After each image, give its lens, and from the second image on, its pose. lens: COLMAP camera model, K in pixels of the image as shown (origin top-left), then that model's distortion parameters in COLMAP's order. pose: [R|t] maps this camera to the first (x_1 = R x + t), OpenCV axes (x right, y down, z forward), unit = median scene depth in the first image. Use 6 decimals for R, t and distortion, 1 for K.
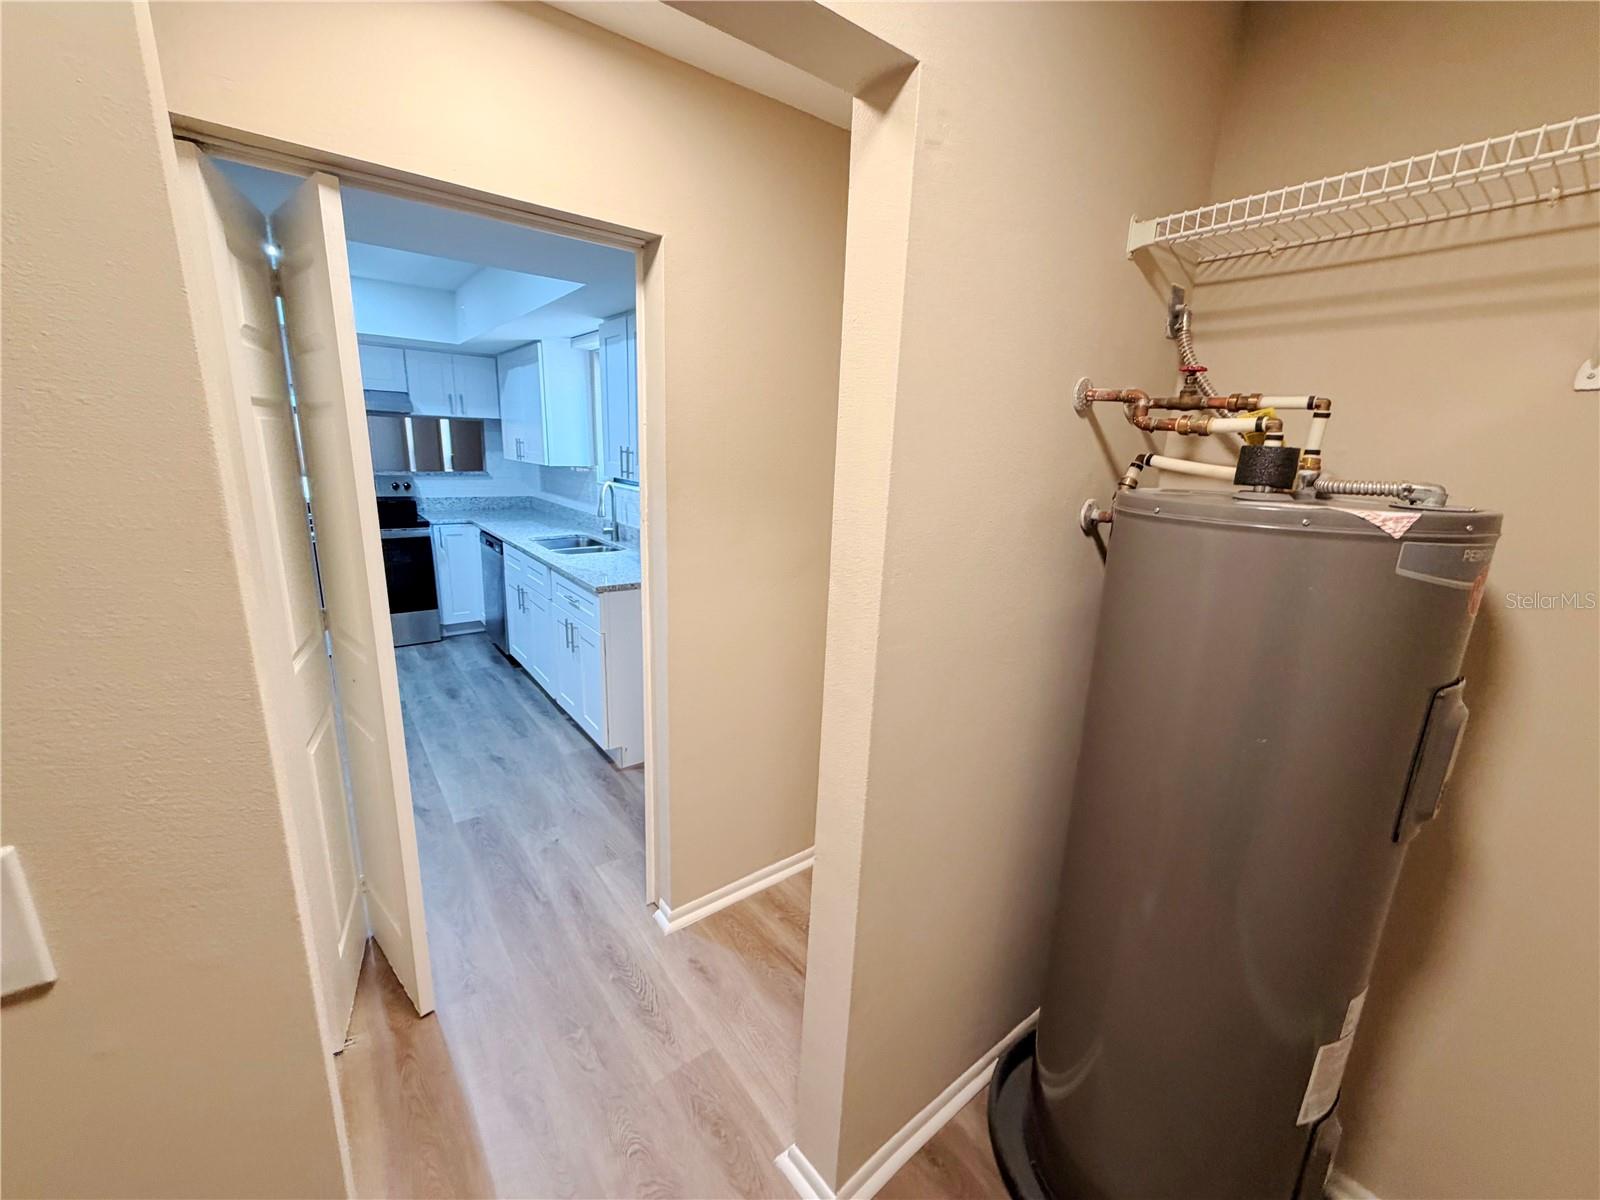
lens RADIAL K [[633.3, 0, 874.9], [0, 633.3, 613.4], [0, 0, 1]] dist [-0.018889, -0.000029]
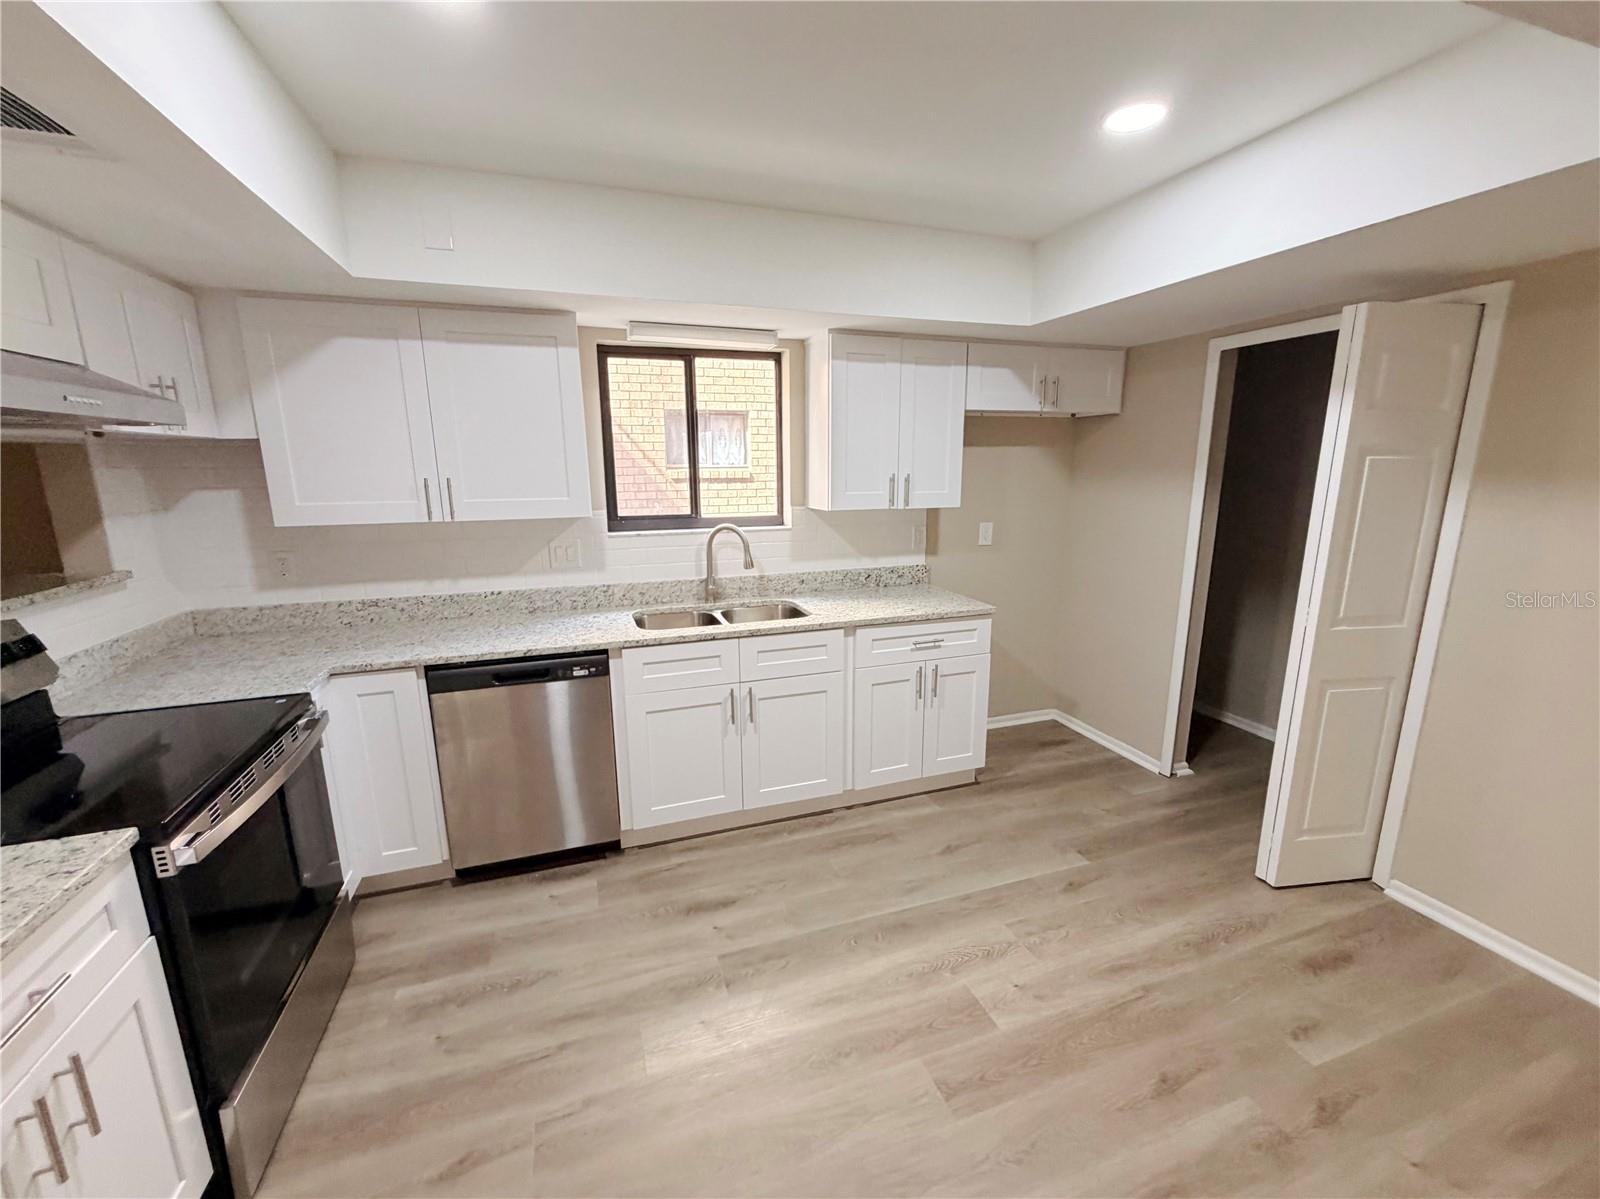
lens RADIAL K [[654.9, 0, 808.9], [0, 654.9, 602.1], [0, 0, 1]] dist [0.008790, -0.000001]
pose [[0.360044, -0.242744, 0.900802, -0.934994], [0.252875, 0.954803, 0.156224, -0.181163], [-0.898010, 0.171543, 0.405155, 0.508048]]
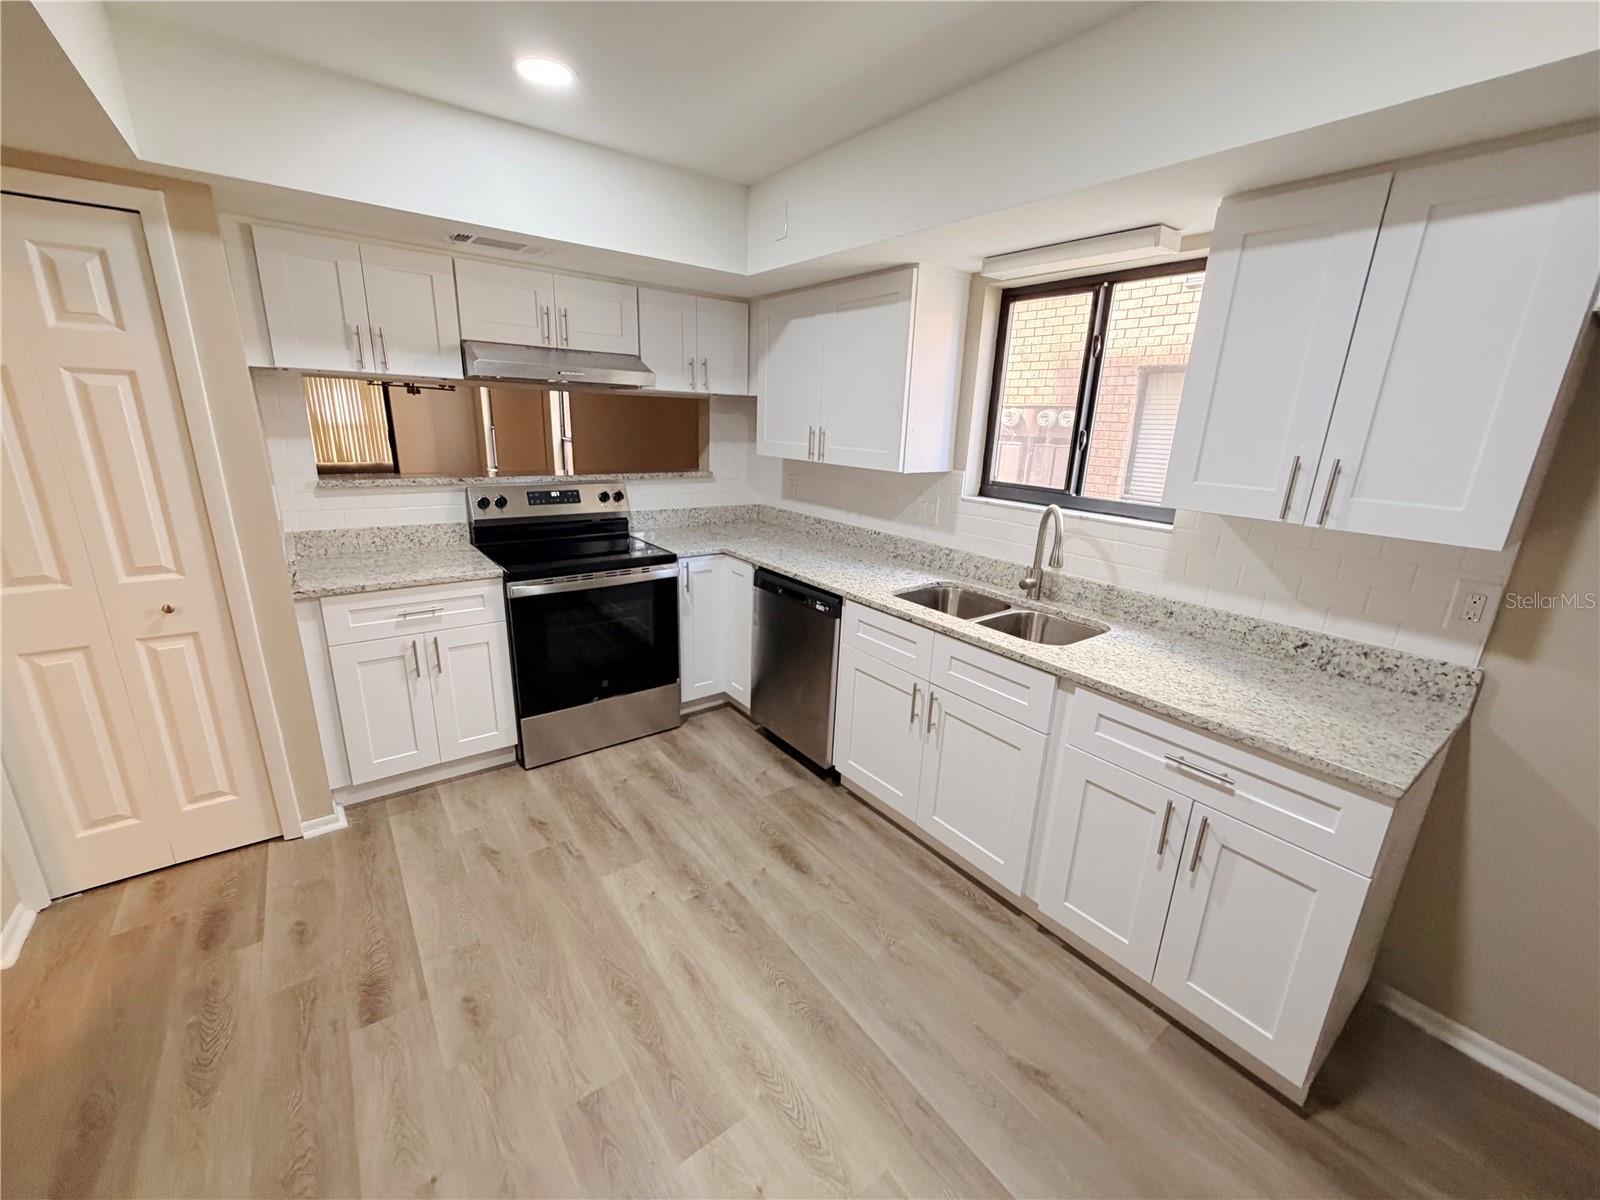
lens RADIAL K [[654.9, 0, 808.9], [0, 654.9, 602.6], [0, 0, 1]] dist [0.008790, -0.000001]
pose [[0.997851, 0.006863, -0.065169, -0.511365], [-0.005102, 0.999619, 0.027142, -0.111244], [0.065330, -0.026752, 0.997505, 0.311304]]
